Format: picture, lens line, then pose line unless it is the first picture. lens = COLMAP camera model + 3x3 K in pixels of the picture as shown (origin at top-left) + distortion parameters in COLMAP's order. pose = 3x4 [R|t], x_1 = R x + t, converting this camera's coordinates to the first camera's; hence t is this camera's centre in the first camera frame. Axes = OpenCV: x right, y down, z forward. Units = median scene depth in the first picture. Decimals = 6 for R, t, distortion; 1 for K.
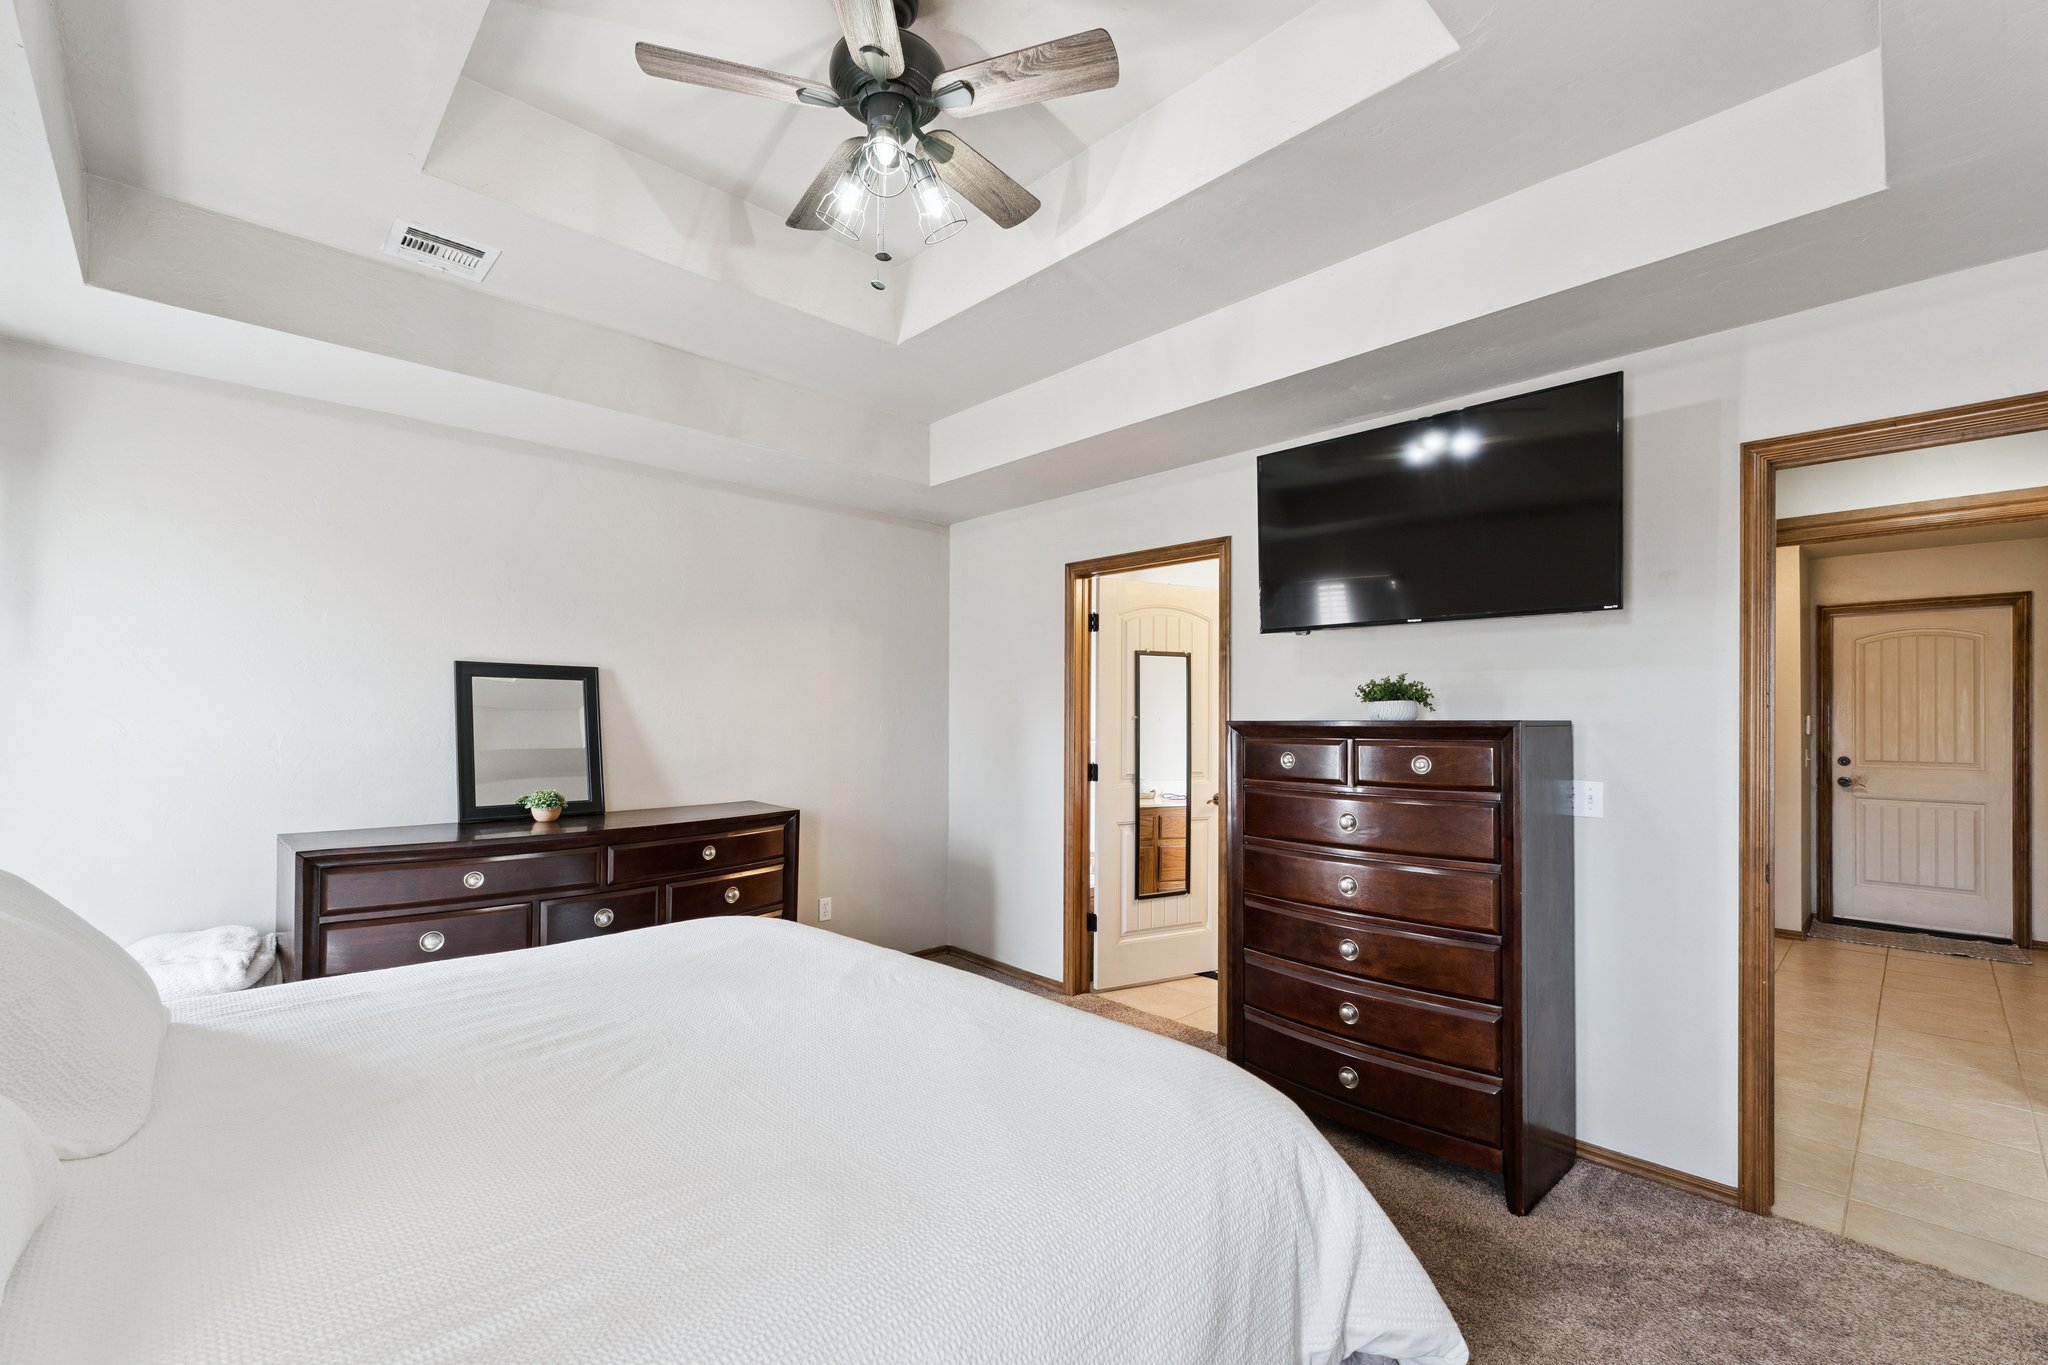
lens RADIAL K [[860.8, 0, 1017.5], [0, 860.8, 703.9], [0, 0, 1]] dist [0.004698, 0.000027]
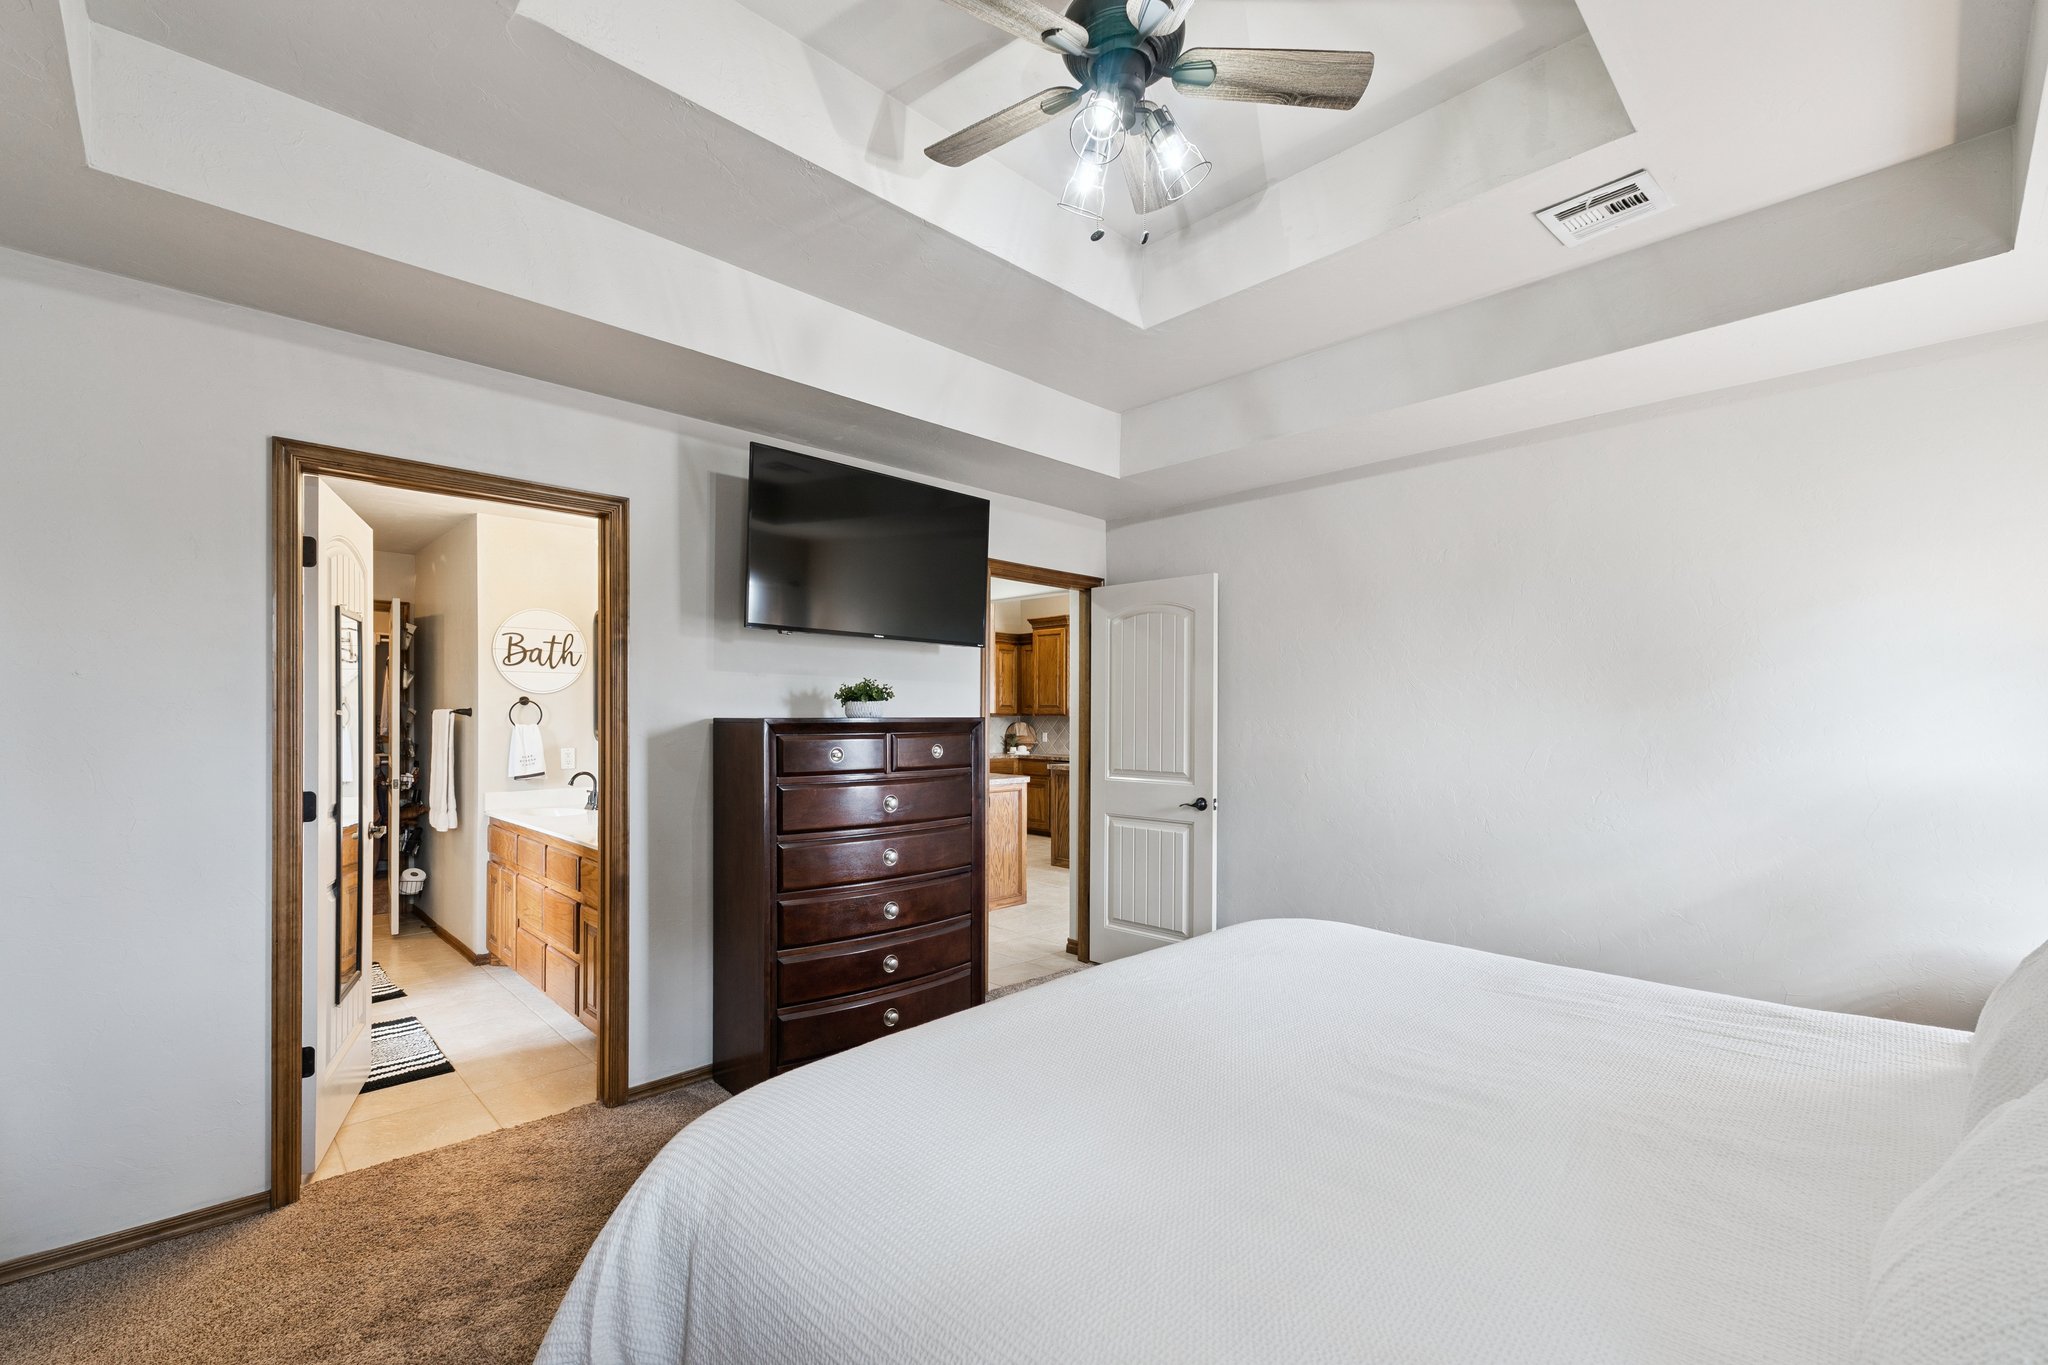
lens RADIAL K [[860.8, 0, 1016.8], [0, 860.8, 702.9], [0, 0, 1]] dist [0.004698, 0.000027]
pose [[0.011334, 0.011171, 0.999873, -0.776637], [-0.020680, 0.999726, -0.010935, 0.008232], [-0.999722, -0.020554, 0.011562, 0.790684]]
